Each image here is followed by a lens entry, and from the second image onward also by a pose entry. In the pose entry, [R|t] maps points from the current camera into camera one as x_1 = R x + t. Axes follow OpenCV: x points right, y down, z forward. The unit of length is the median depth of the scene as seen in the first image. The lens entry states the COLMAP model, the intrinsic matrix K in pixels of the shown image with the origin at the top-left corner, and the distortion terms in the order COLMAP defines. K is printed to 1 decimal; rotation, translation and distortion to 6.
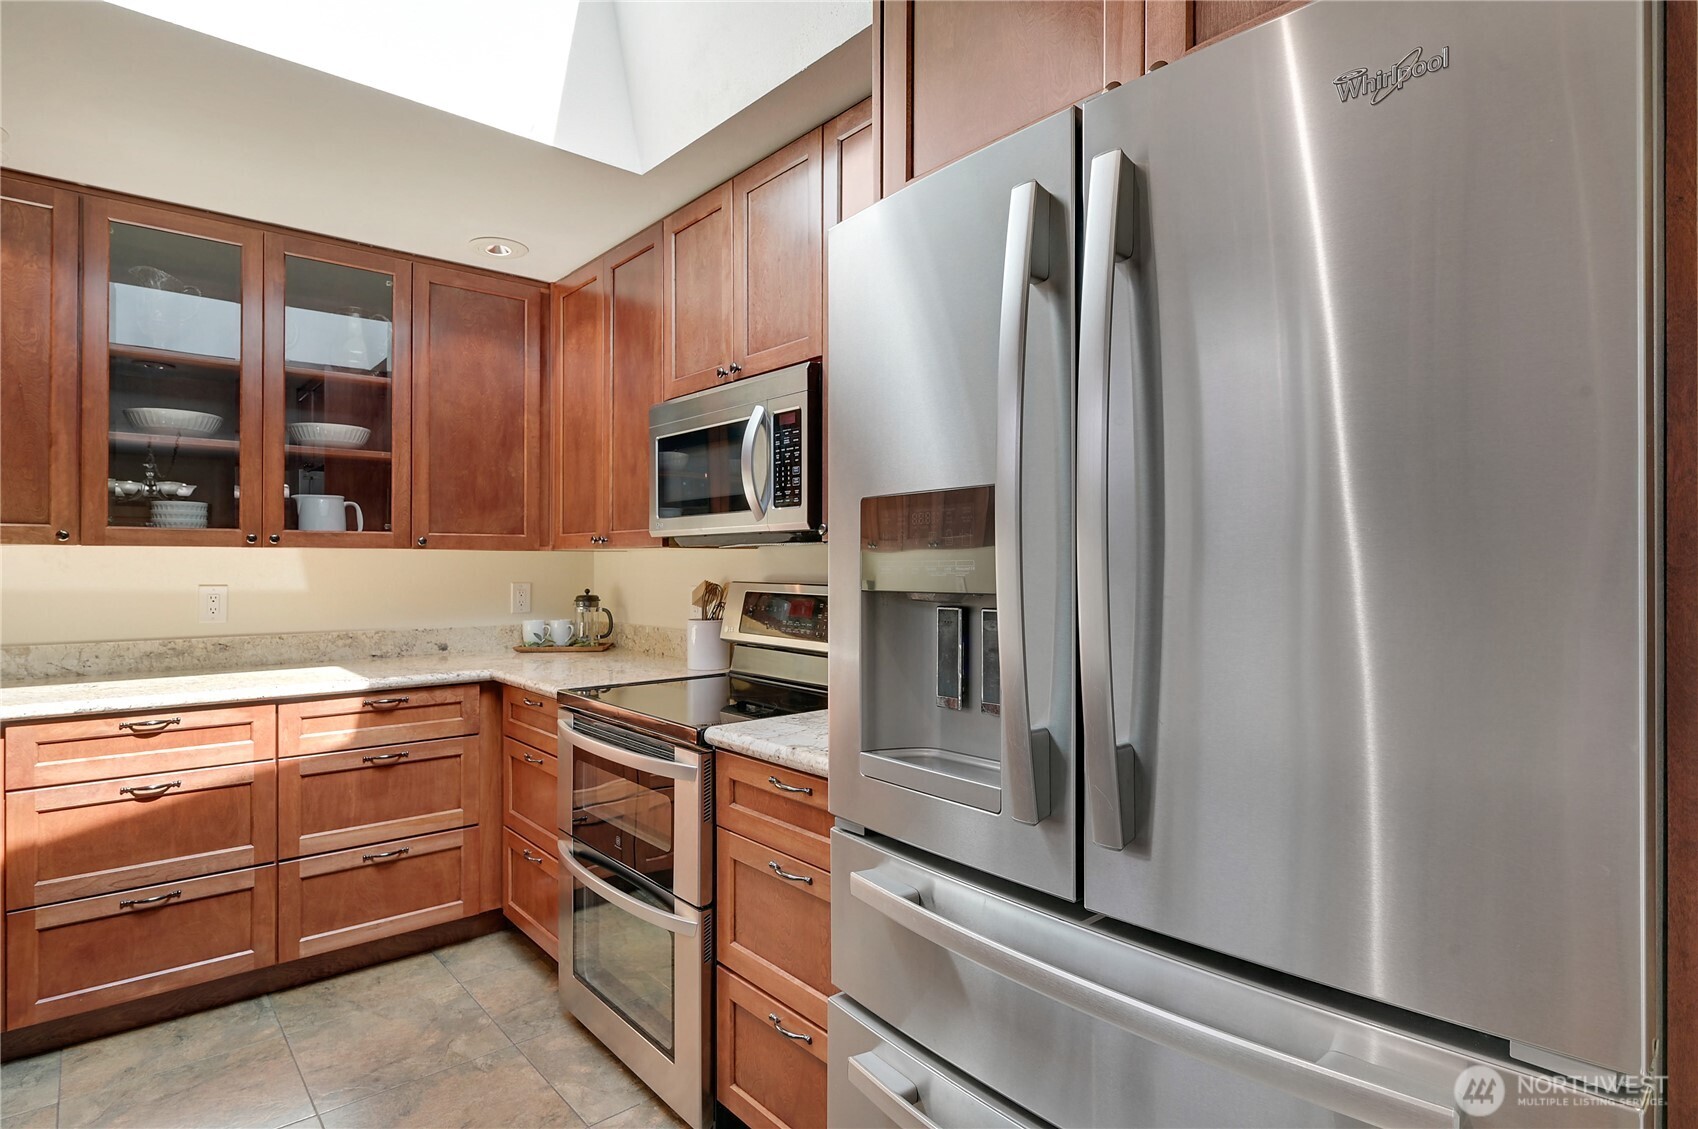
lens RADIAL K [[858.4, 0, 849.0], [0, 858.4, 564.5], [0, 0, 1]] dist [-0.005788, -0.000513]
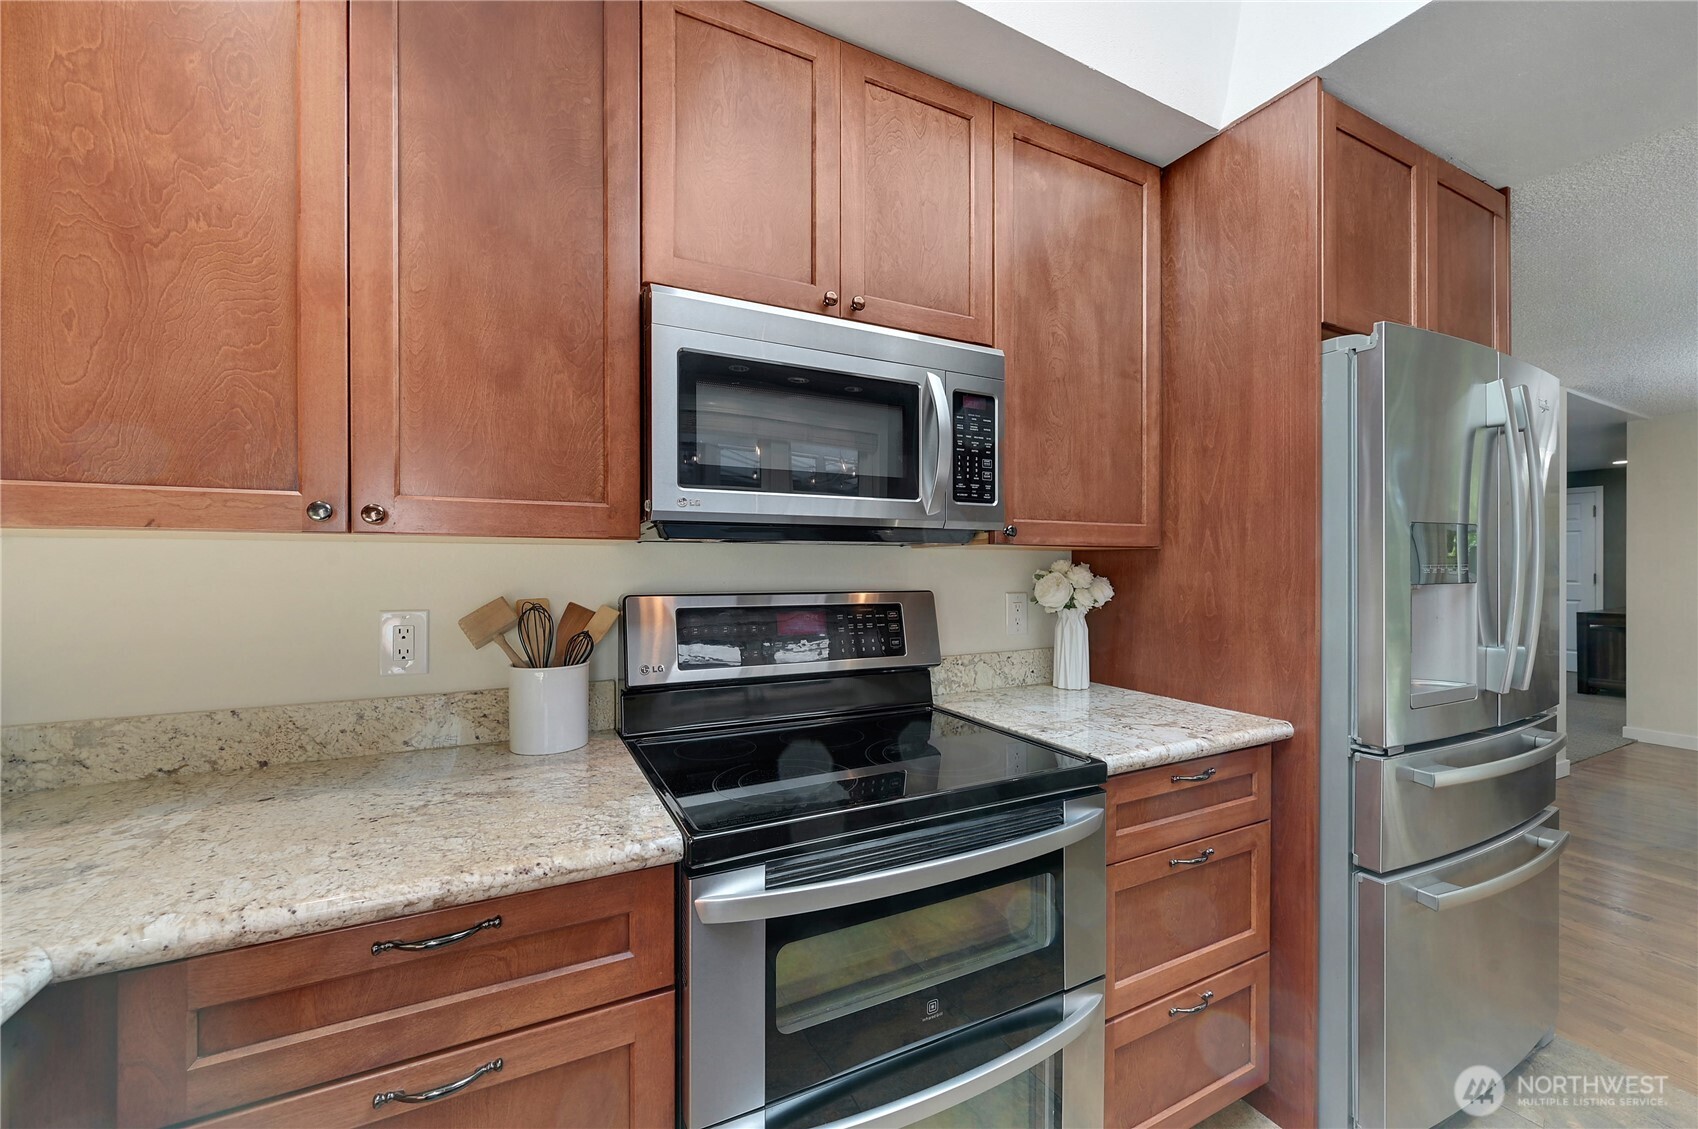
lens RADIAL K [[674.5, 0, 849.0], [0, 674.5, 564.5], [0, 0, 1]] dist [-0.000402, 0.000128]
pose [[0.247645, -0.005683, 0.968834, -0.779753], [-0.000185, 0.999983, 0.005913, -0.007443], [-0.968851, -0.001644, 0.247639, 0.956326]]
